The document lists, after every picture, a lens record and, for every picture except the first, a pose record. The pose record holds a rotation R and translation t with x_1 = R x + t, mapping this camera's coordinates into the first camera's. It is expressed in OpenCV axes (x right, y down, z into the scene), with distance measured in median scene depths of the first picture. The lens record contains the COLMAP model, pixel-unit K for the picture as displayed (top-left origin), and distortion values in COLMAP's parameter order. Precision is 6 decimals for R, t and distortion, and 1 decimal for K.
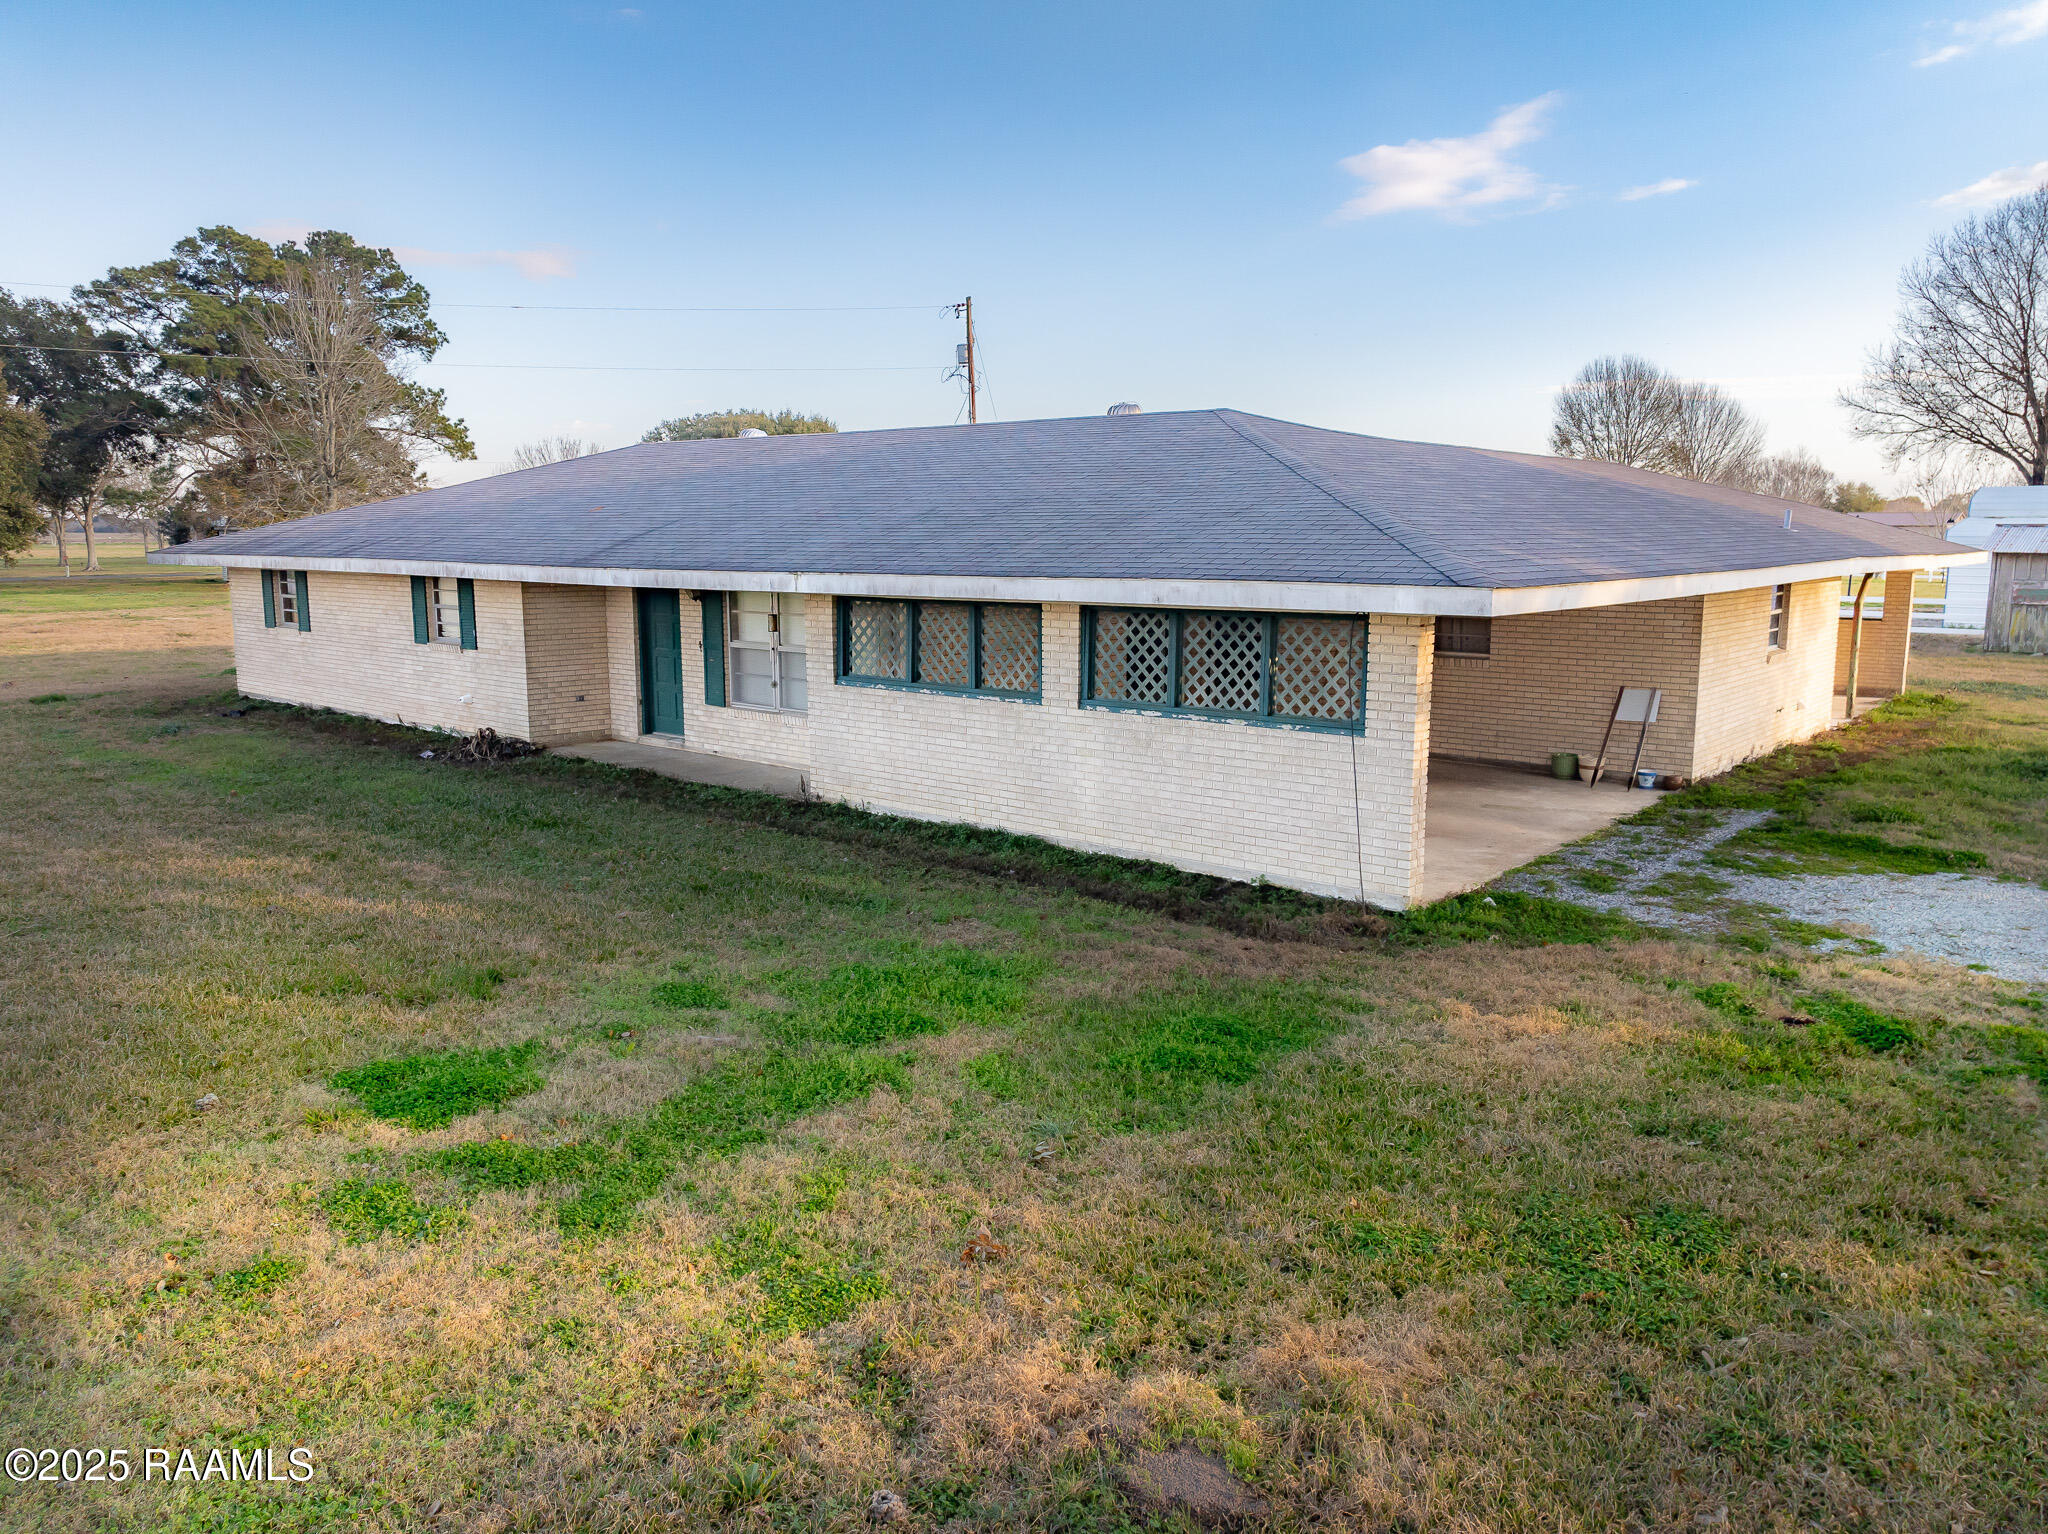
lens RADIAL K [[1454.4, 0, 1024.0], [0, 1454.4, 767.0], [0, 0, 1]] dist [-0.057338, 0.039827]
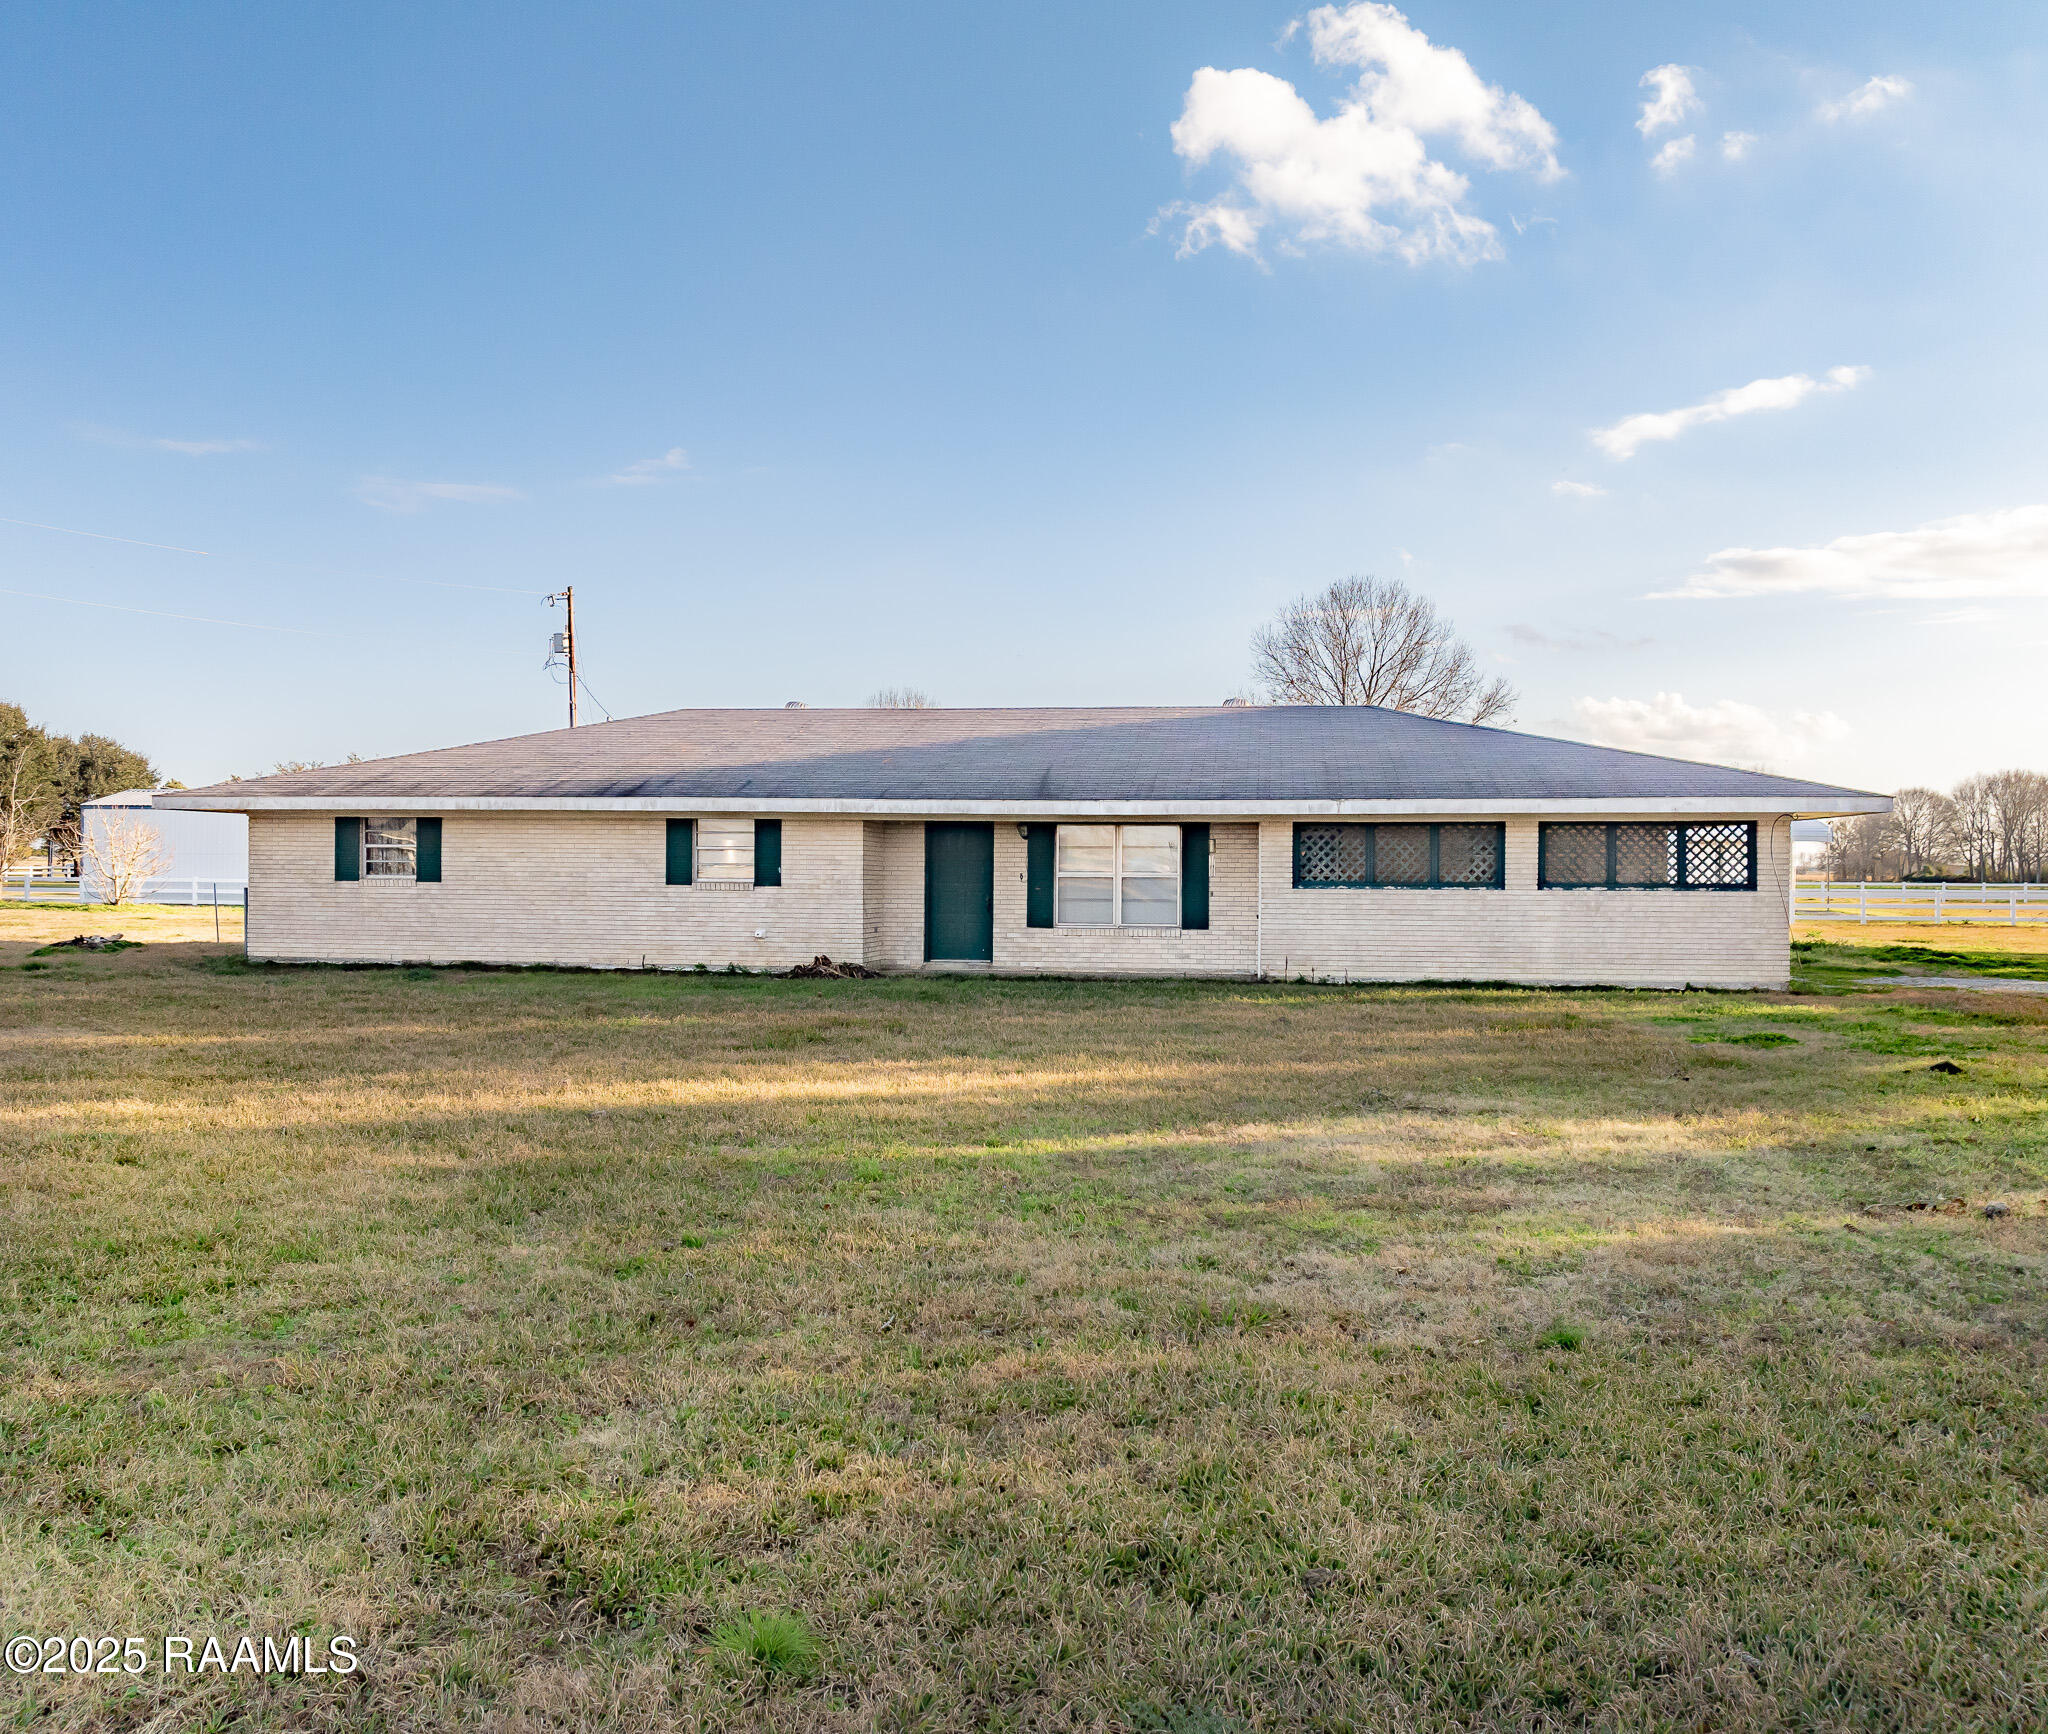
lens RADIAL K [[1622.3, 0, 1037.9], [0, 1622.3, 875.8], [0, 0, 1]] dist [-0.039780, 0.004242]
pose [[0.855757, 0.005608, 0.517347, -0.948488], [0.075522, 0.987877, -0.135631, 0.099684], [-0.511836, 0.155138, 0.844959, -0.120797]]
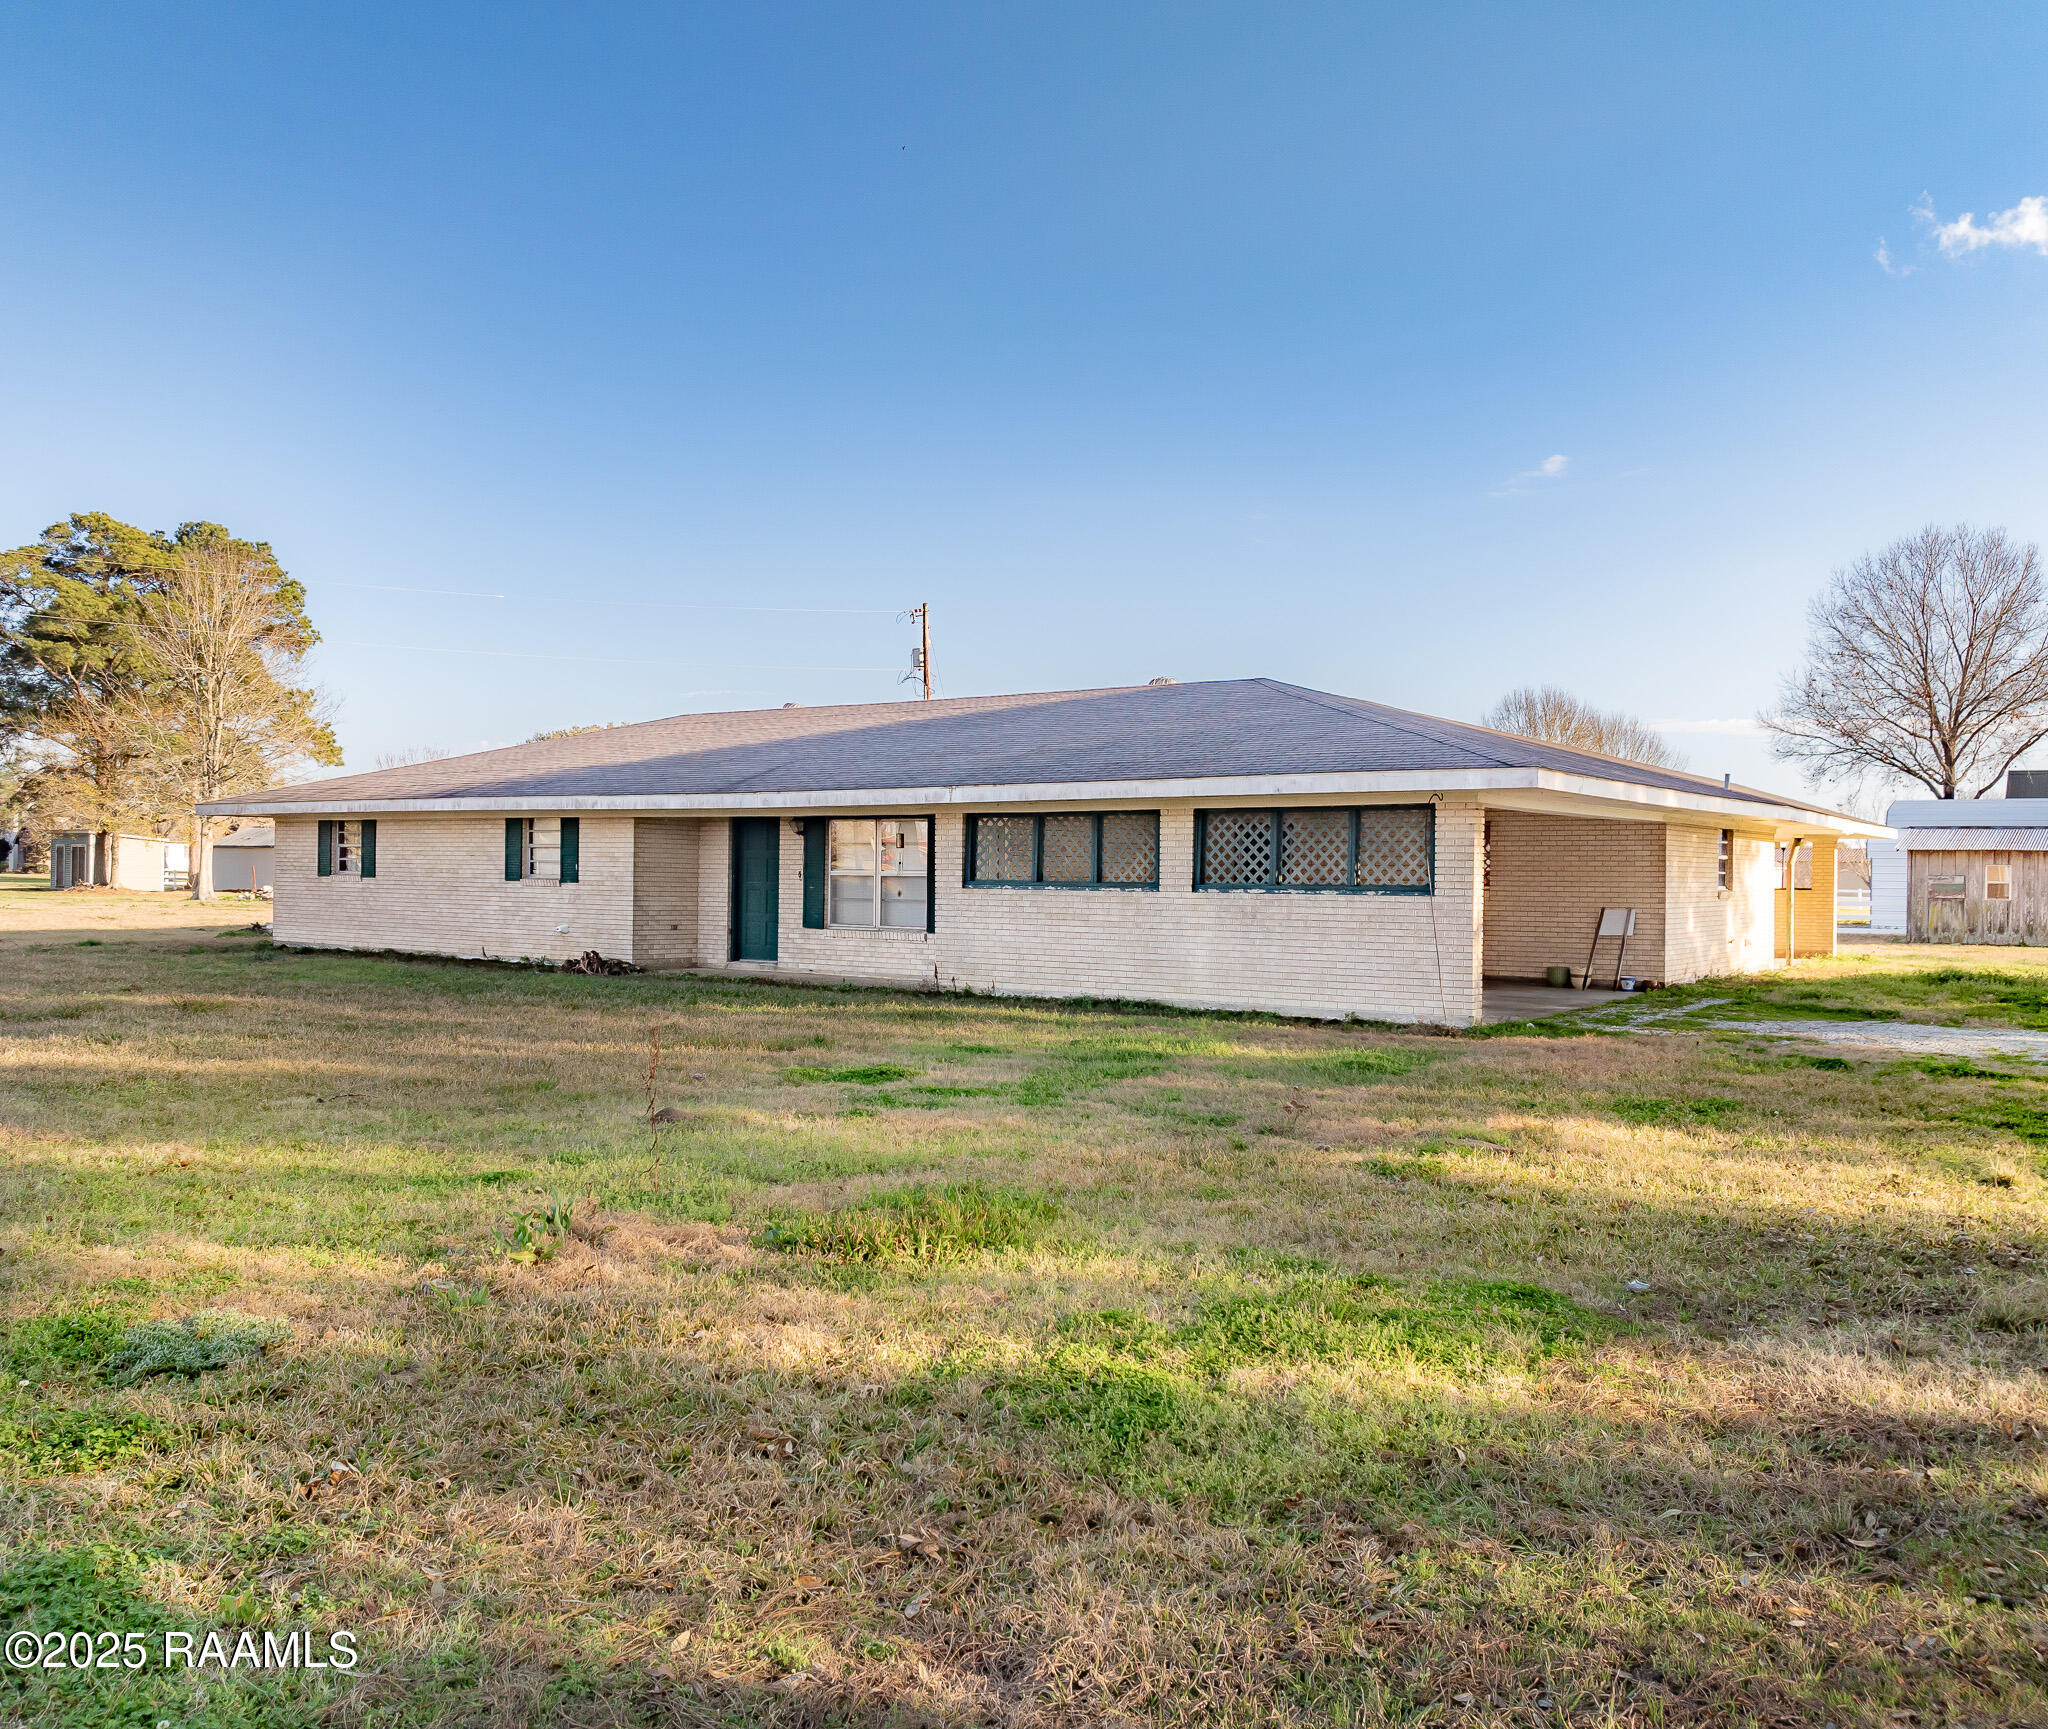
lens RADIAL K [[1622.3, 0, 1037.9], [0, 1622.3, 873.3], [0, 0, 1]] dist [-0.039780, 0.004242]
pose [[0.996201, 0.011999, 0.086253, -0.157781], [0.001869, 0.987287, -0.158937, 0.121184], [-0.087064, 0.158494, 0.983514, -0.261798]]
